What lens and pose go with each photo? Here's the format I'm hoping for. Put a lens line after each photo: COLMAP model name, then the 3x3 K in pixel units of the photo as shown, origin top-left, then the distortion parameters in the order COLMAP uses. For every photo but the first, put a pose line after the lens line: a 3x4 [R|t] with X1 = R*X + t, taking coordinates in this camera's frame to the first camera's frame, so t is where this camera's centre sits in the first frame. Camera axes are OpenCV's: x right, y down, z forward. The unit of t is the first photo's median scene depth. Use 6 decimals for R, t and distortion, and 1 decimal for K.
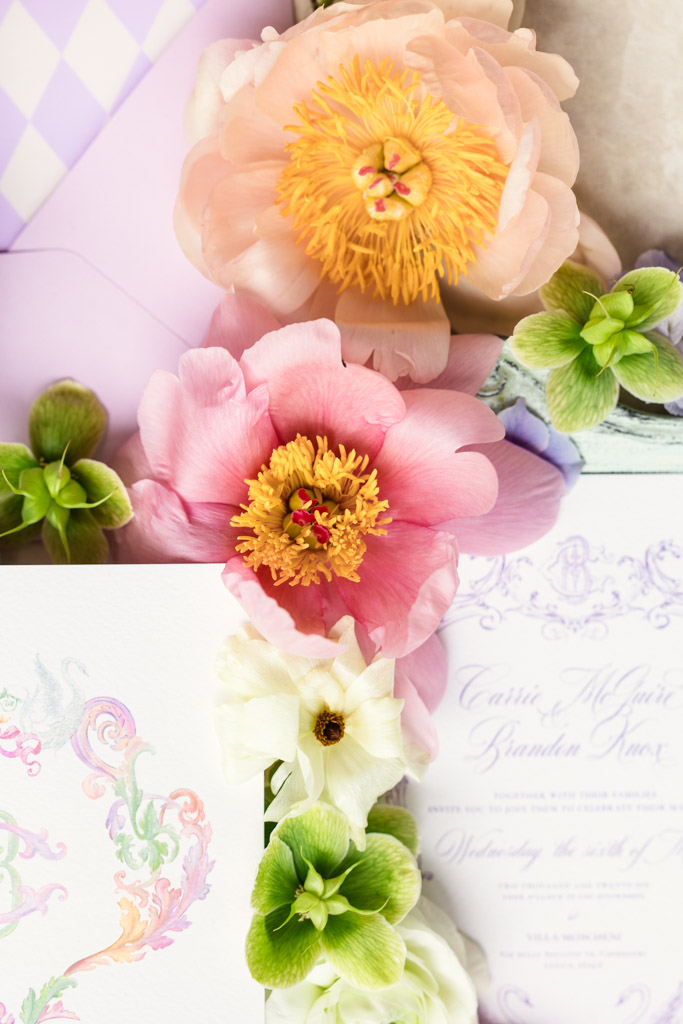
lens RADIAL K [[2008.0, 0, 342.6], [0, 2008.0, 514.3], [0, 0, 1]] dist [-0.023976, 0.000000]
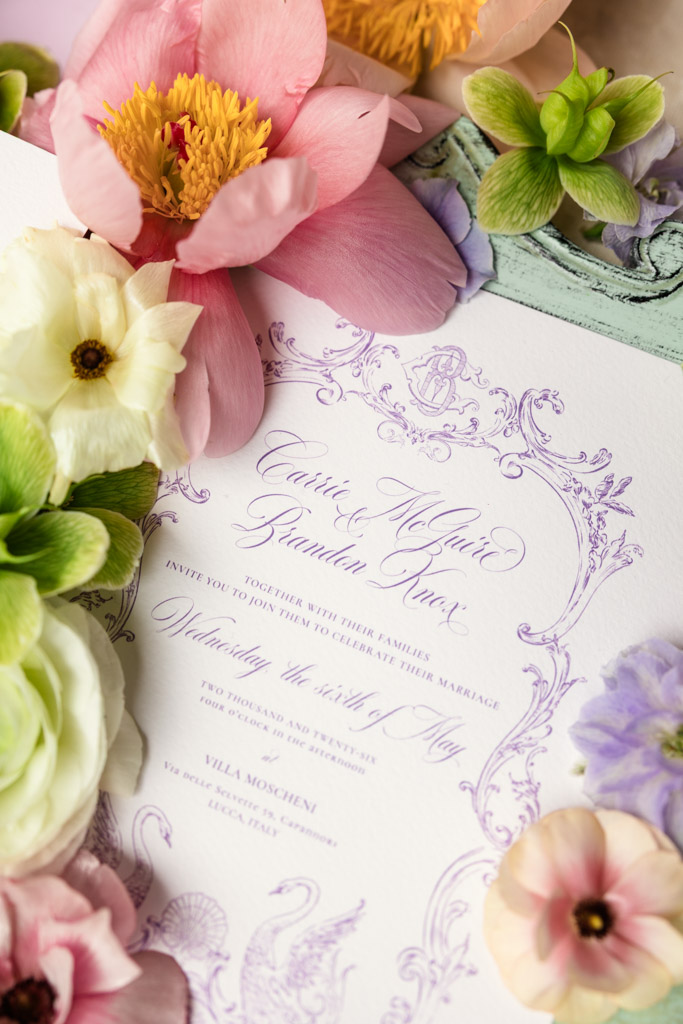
lens RADIAL K [[1221.3, 0, 339.9], [0, 1221.3, 511.8], [0, 0, 1]] dist [-0.019870, 0.000000]
pose [[0.911064, 0.368371, -0.185108, 0.196007], [-0.411935, 0.831360, -0.373028, 0.292453], [0.016479, 0.416105, 0.909167, 0.544714]]
